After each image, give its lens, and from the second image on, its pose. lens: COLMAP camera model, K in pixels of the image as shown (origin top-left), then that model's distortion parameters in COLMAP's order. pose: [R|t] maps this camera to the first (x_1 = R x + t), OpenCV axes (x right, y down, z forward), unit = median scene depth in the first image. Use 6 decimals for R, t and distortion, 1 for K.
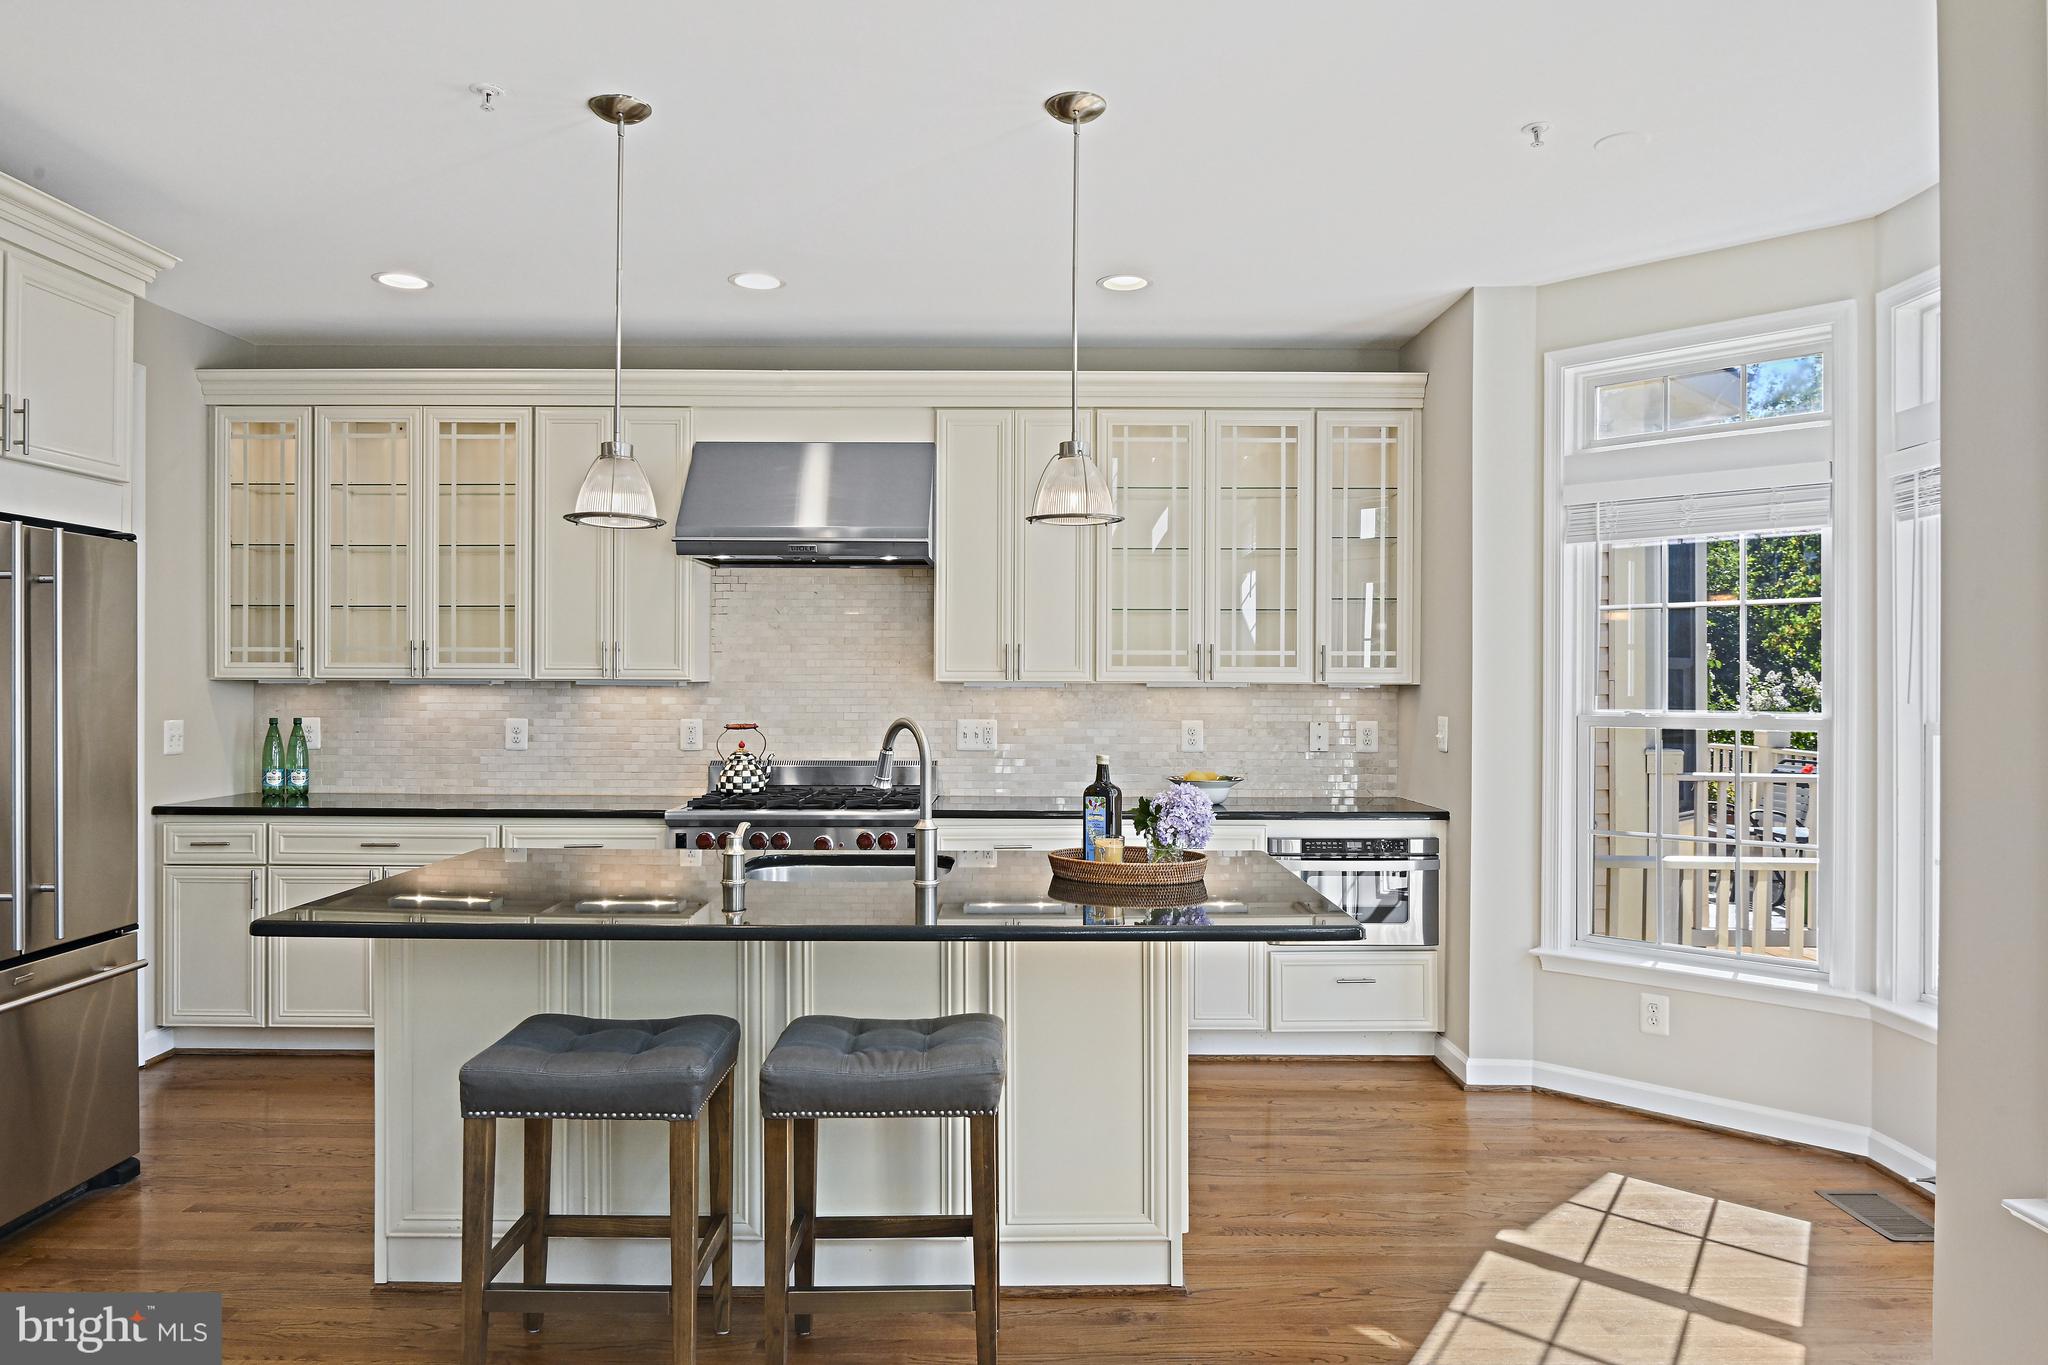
lens RADIAL K [[1359.2, 0, 1030.7], [0, 1359.2, 680.9], [0, 0, 1]] dist [-0.013065, -0.005334]
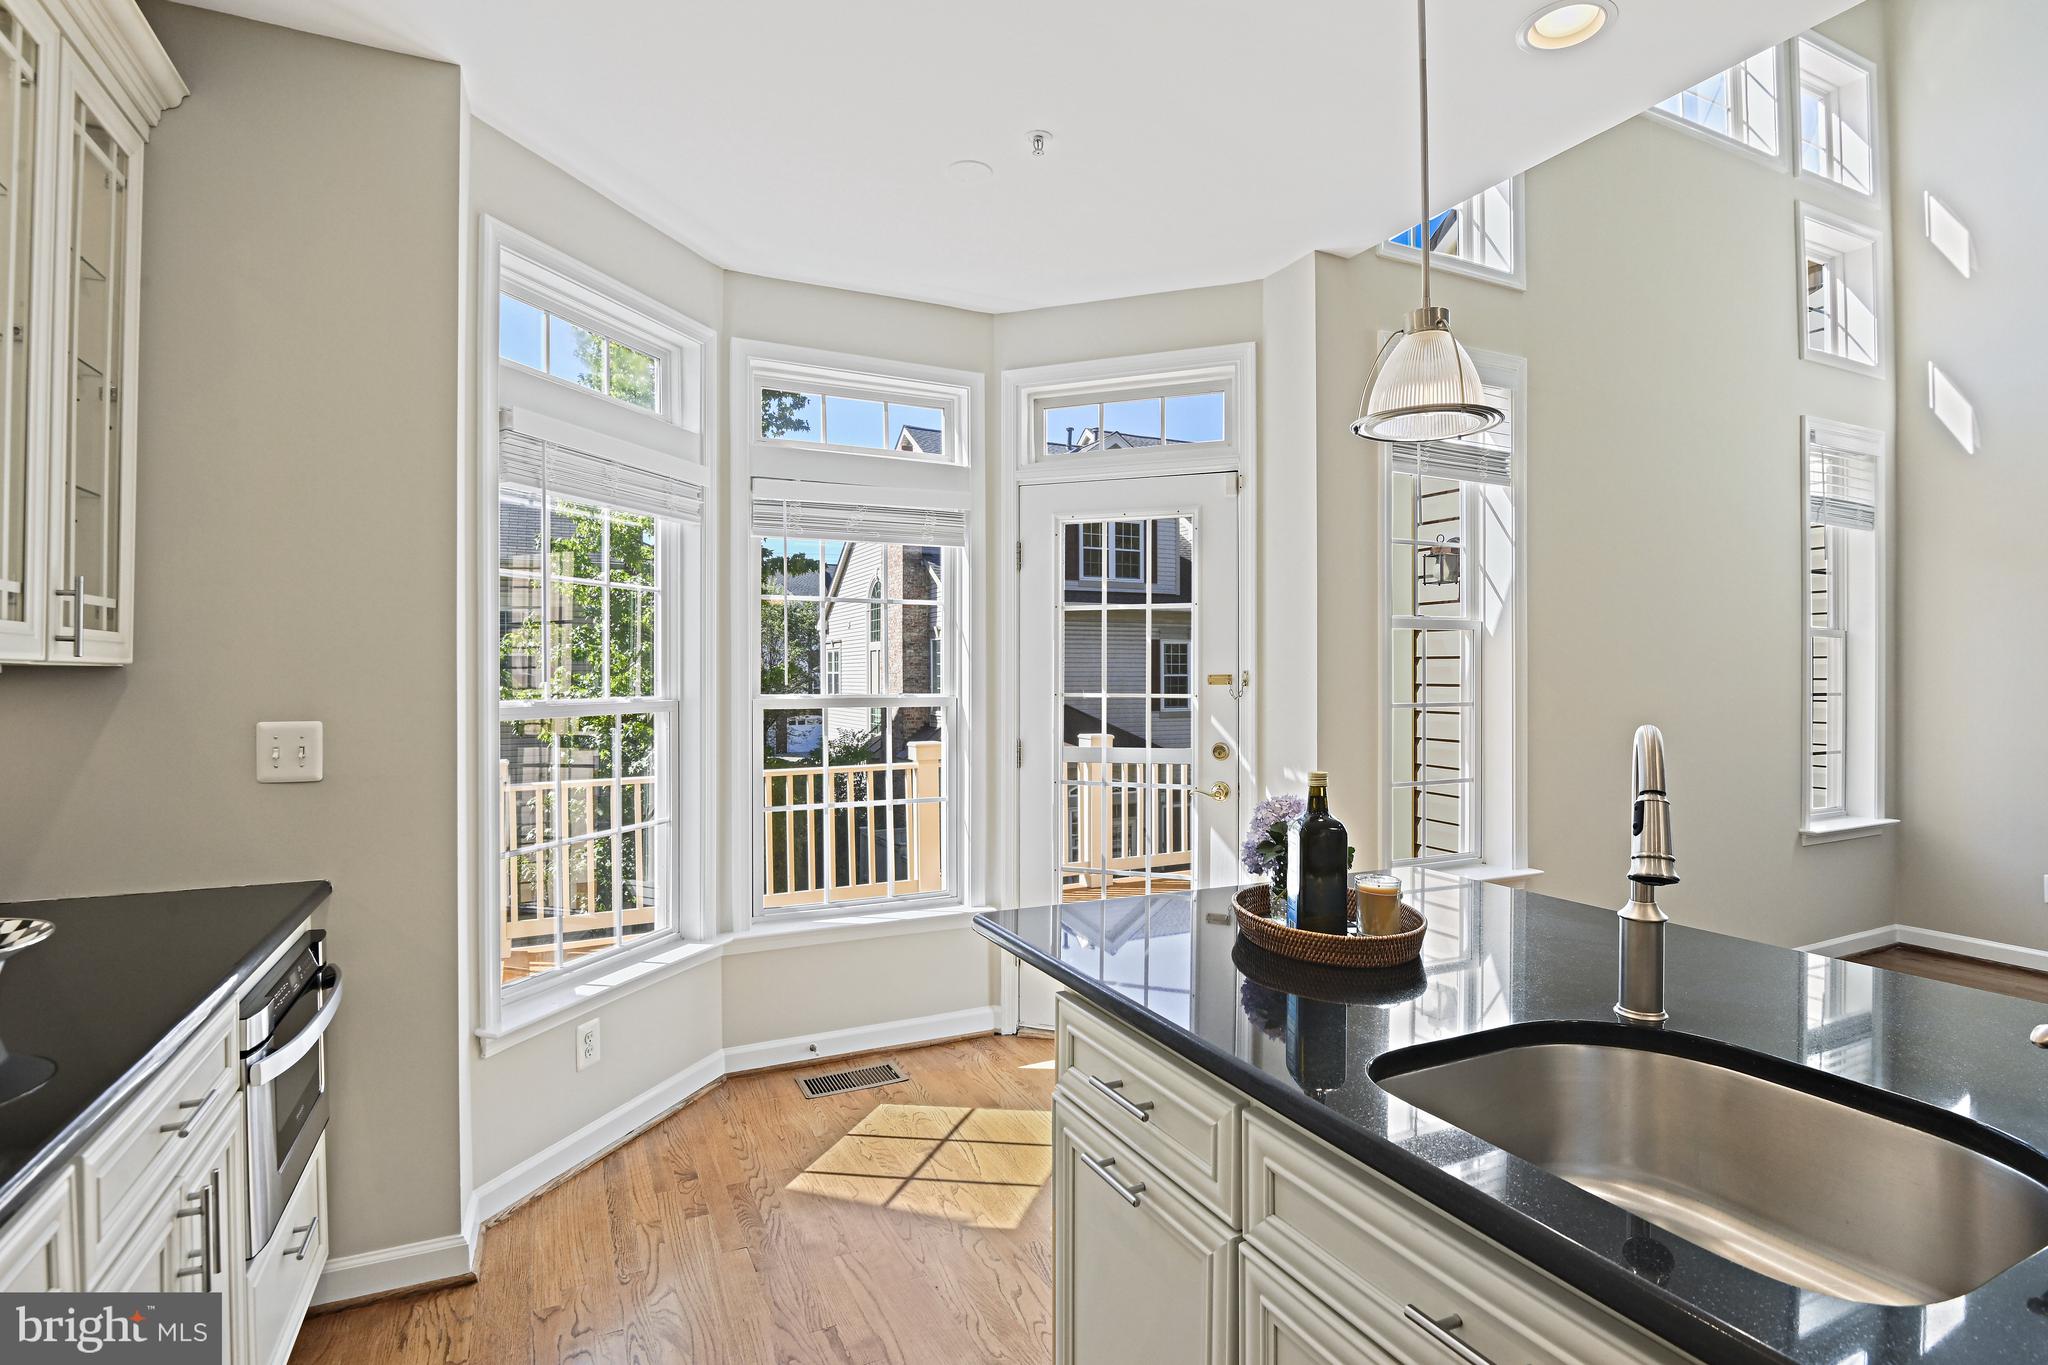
lens RADIAL K [[1003.0, 0, 1027.0], [0, 1003.0, 673.4], [0, 0, 1]] dist [-0.014671, -0.002731]
pose [[-0.434211, 0.000111, 0.900811, -0.209701], [-0.000333, 1.000000, -0.000284, 0.005473], [-0.900811, -0.000424, -0.434211, 0.881166]]
